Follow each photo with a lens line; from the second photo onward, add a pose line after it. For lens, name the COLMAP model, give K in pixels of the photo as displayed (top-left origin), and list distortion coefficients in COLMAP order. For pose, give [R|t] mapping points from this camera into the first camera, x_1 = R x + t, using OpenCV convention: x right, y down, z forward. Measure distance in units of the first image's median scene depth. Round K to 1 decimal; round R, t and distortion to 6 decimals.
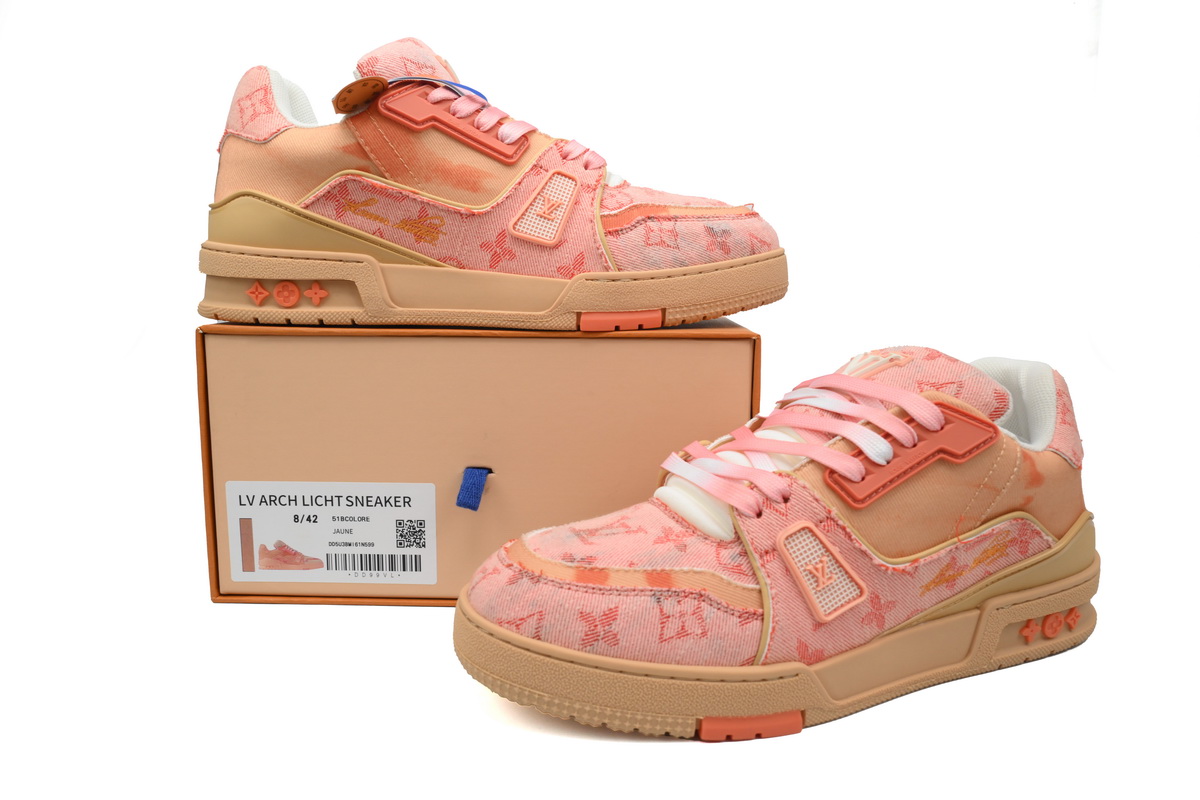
lens RADIAL K [[900.4, 0, 600.0], [0, 900.4, 400.0], [0, 0, 1]] dist [0.011711, 0.004918]
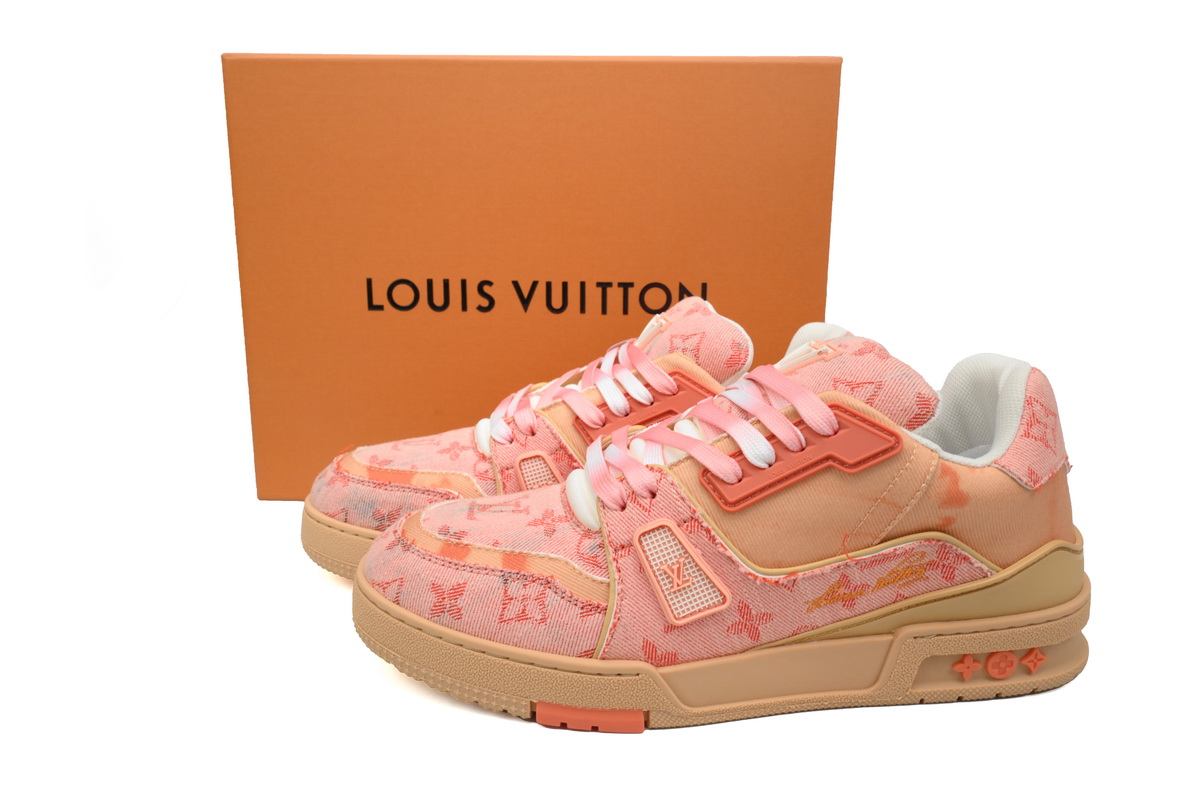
lens RADIAL K [[900.4, 0, 600.0], [0, 900.4, 400.0], [0, 0, 1]] dist [0.011711, 0.004918]
pose [[0.950351, 0.063133, -0.304709, 0.443952], [-0.047740, 0.997191, 0.057714, -0.044325], [0.307497, -0.040302, 0.950695, 0.069715]]
